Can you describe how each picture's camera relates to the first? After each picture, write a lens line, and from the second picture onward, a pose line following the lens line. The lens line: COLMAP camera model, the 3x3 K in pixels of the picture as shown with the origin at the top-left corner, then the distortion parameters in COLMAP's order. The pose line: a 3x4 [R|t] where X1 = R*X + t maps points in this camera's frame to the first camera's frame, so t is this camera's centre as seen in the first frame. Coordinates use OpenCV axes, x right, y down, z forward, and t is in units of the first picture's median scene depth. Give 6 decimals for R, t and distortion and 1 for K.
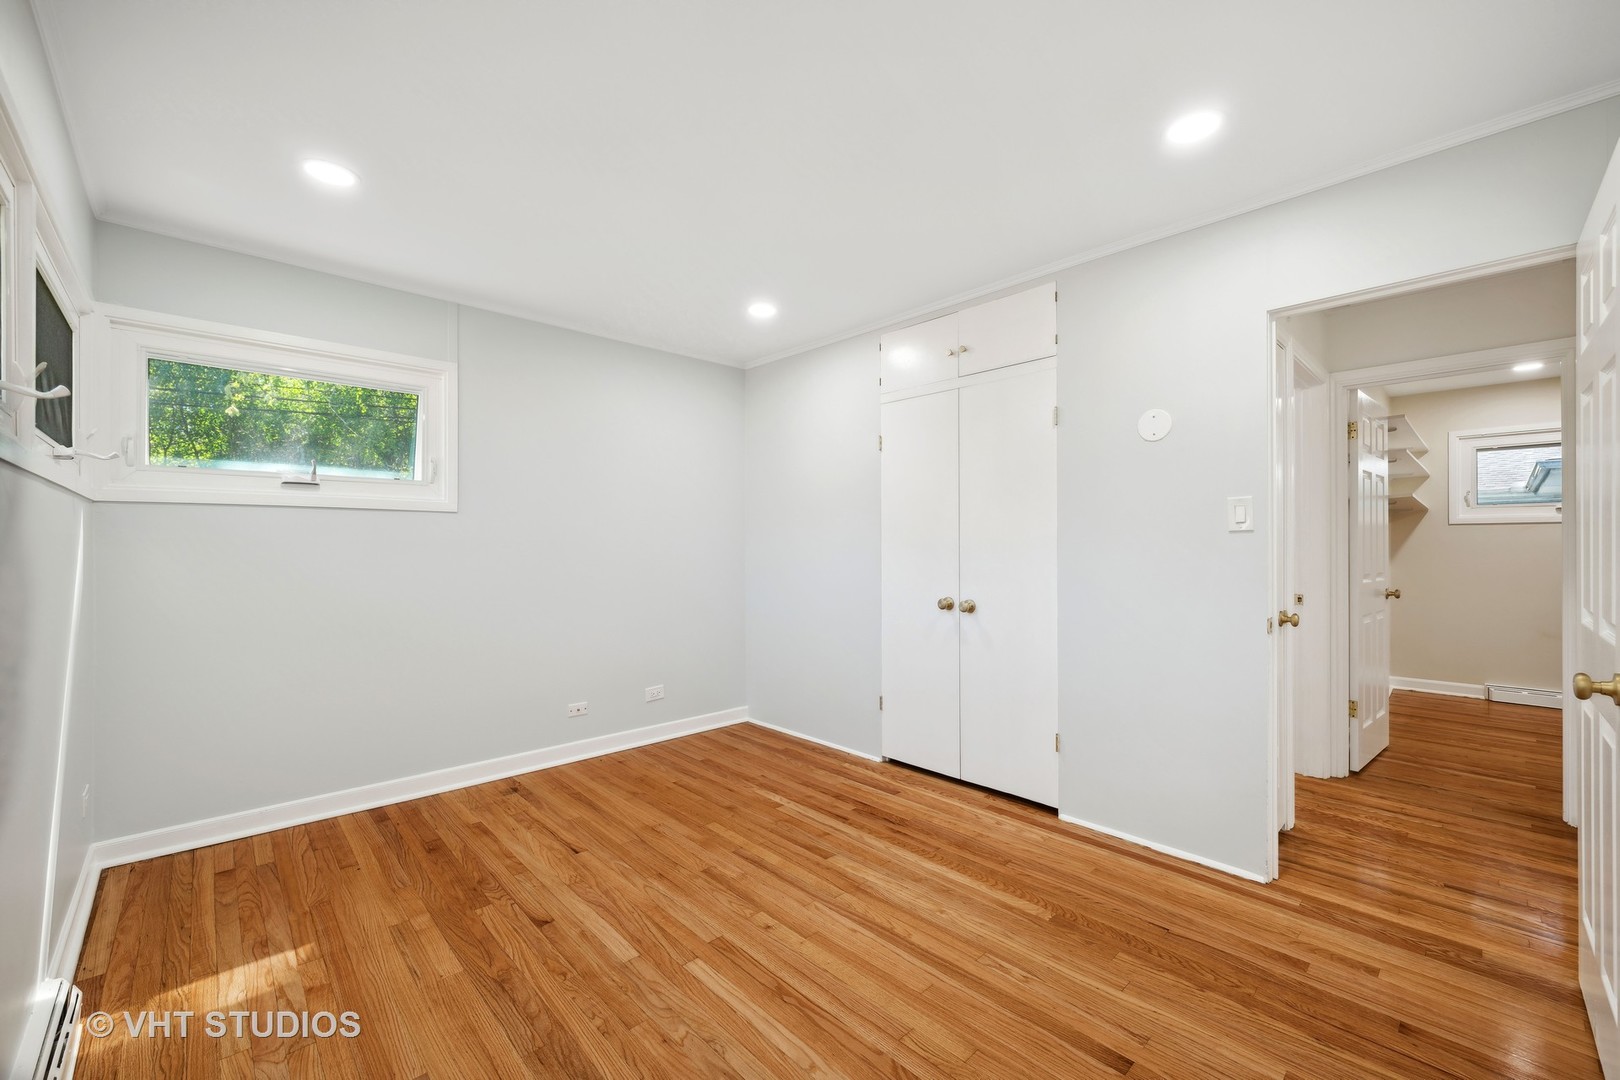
lens RADIAL K [[652.5, 0, 811.7], [0, 652.5, 540.2], [0, 0, 1]] dist [0.001289, -0.000459]
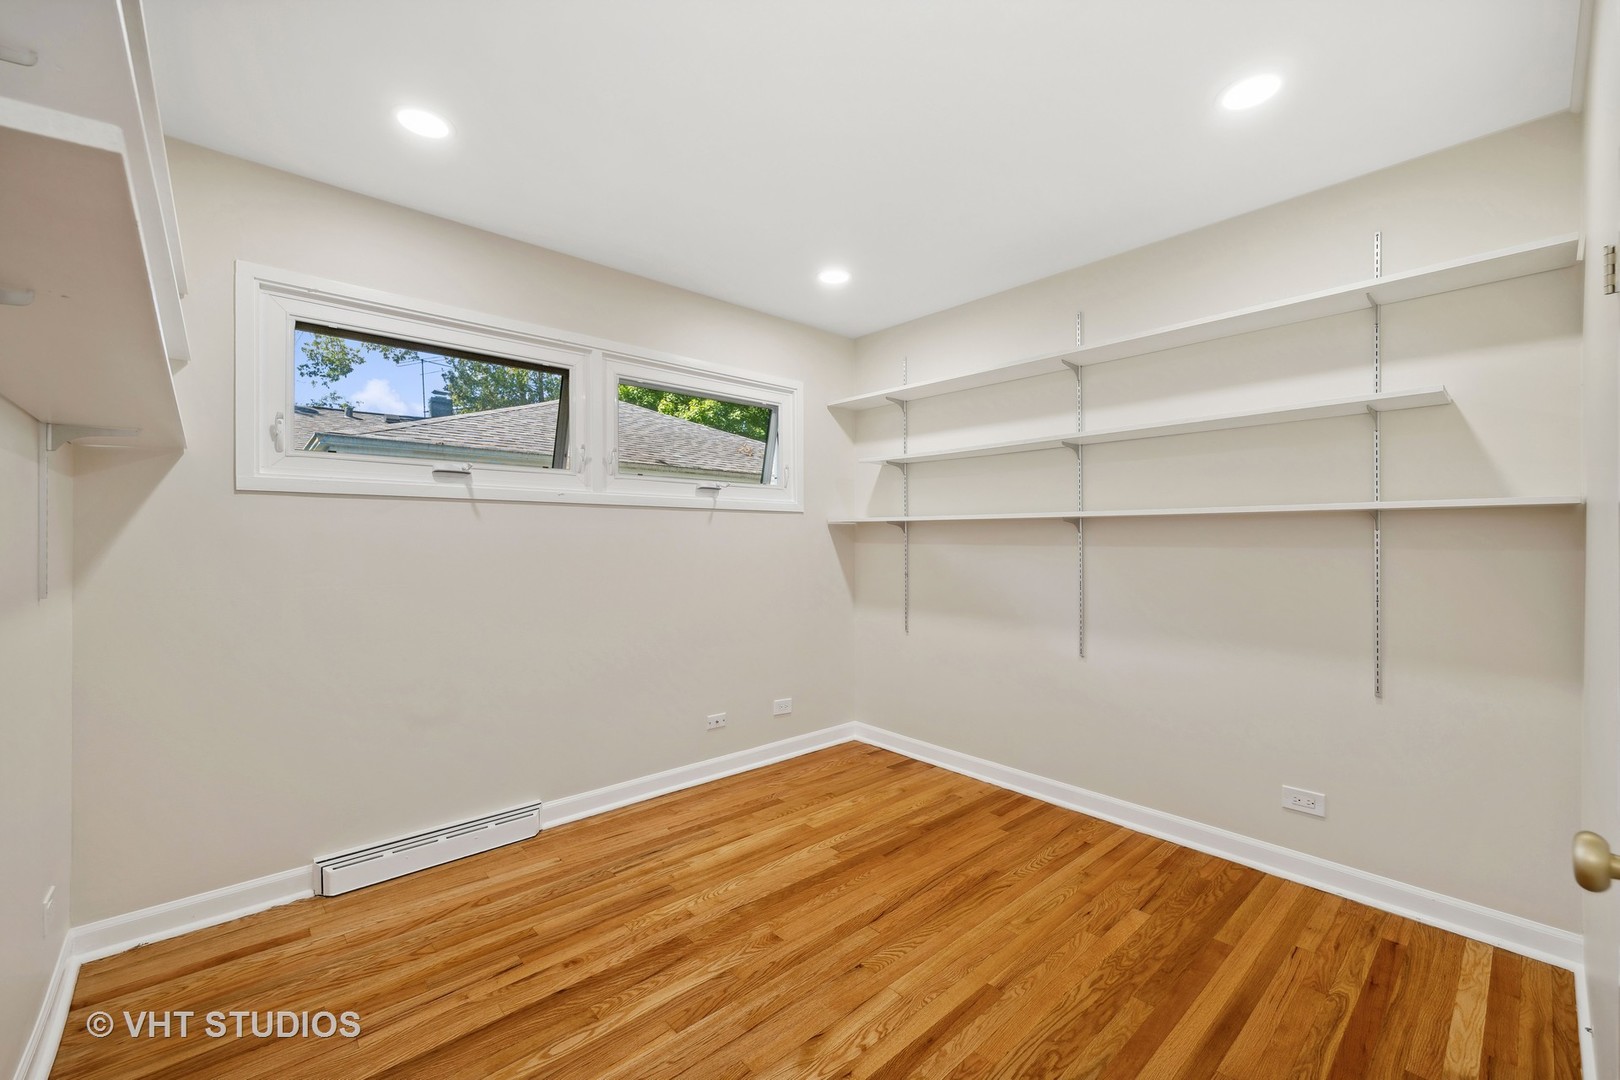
lens RADIAL K [[652.5, 0, 811.9], [0, 652.5, 539.4], [0, 0, 1]] dist [0.001289, -0.000459]
pose [[0.030865, 0.004931, 0.999511, 1.160700], [-0.004147, 0.999980, -0.004805, 0.014218], [-0.999515, -0.003997, 0.030885, 1.256027]]
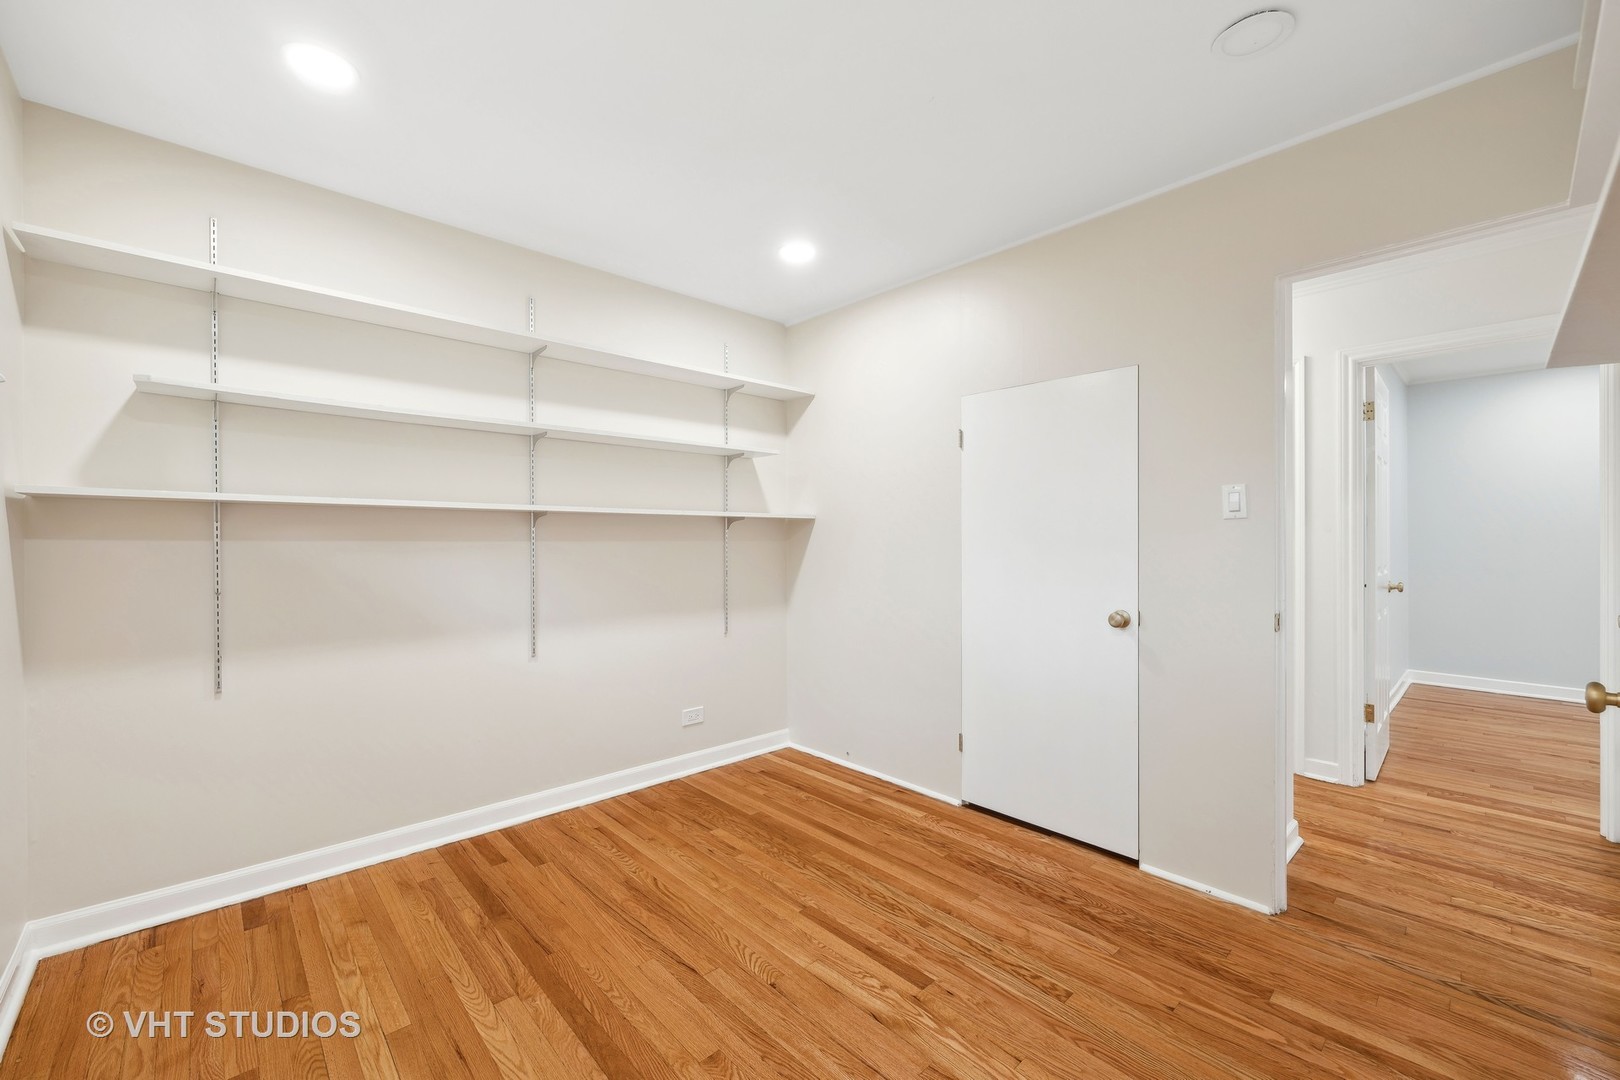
lens RADIAL K [[652.5, 0, 811.8], [0, 652.5, 542.4], [0, 0, 1]] dist [0.001289, -0.000459]
pose [[-0.999924, -0.000783, 0.012270, 1.818456], [-0.000698, 0.999976, 0.006882, 0.011620], [-0.012276, 0.006873, -0.999901, 1.889008]]
